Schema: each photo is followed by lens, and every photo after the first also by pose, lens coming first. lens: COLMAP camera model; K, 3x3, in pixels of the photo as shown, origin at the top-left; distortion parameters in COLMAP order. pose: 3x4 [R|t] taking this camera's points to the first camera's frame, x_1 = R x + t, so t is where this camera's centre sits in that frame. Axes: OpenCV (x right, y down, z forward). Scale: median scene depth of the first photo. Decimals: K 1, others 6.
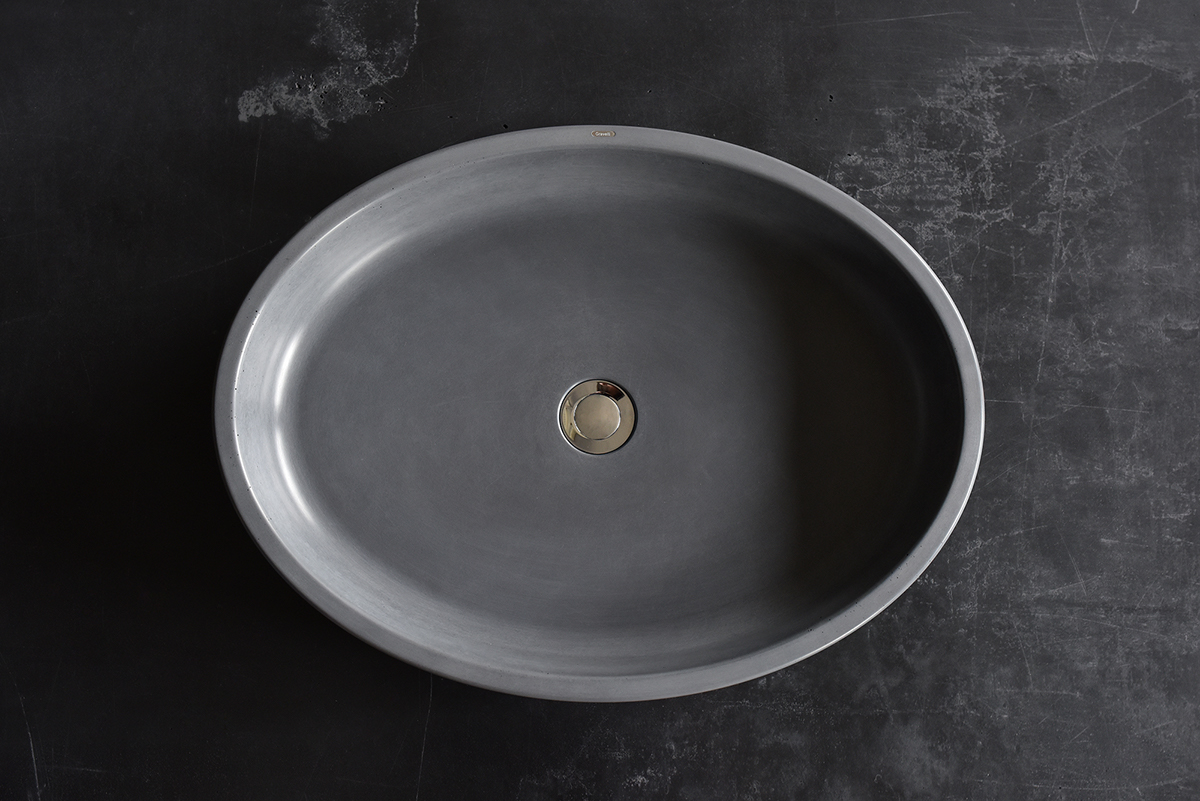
lens RADIAL K [[1678.9, 0, 600.0], [0, 1678.9, 400.5], [0, 0, 1]] dist [-0.130917, 0.512445]
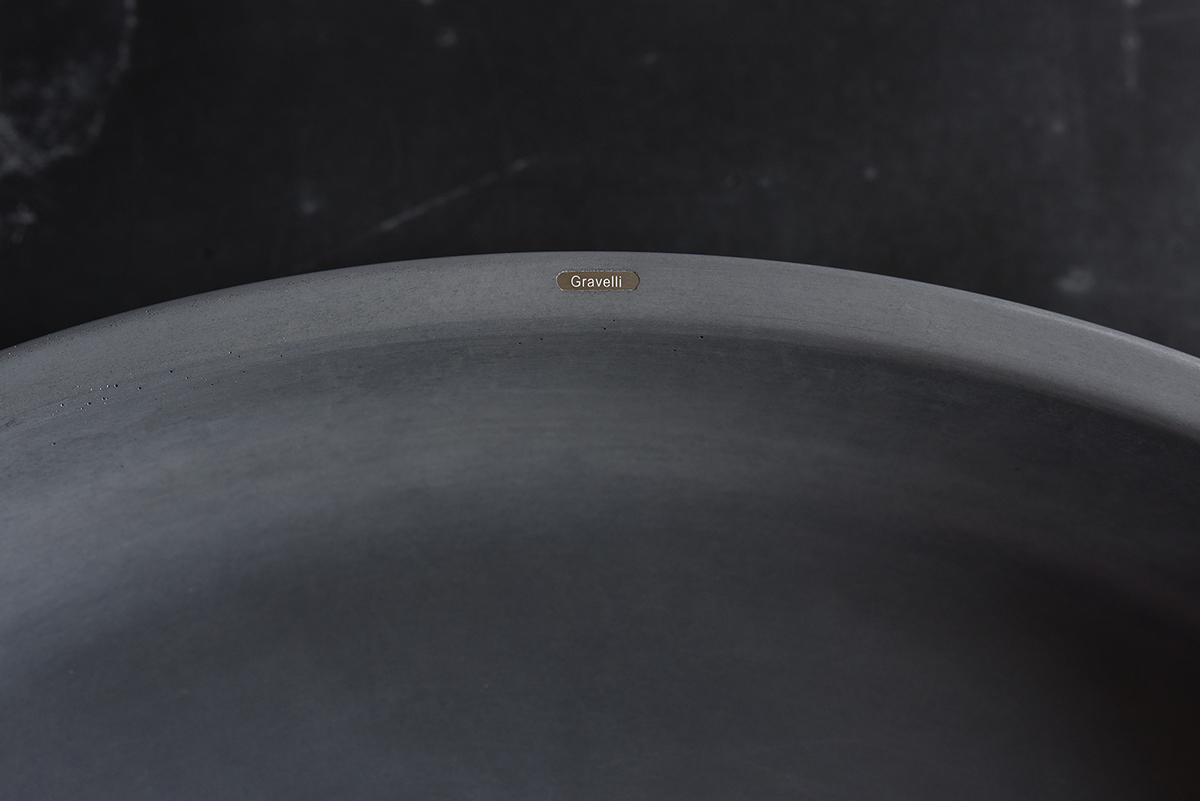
lens RADIAL K [[1678.9, 0, 600.0], [0, 1678.9, 400.5], [0, 0, 1]] dist [-0.130917, 0.512445]
pose [[0.999705, -0.011627, -0.021324, 0.007088], [0.009246, 0.994049, -0.108537, -0.094825], [0.022459, 0.108308, 0.993864, 0.630617]]
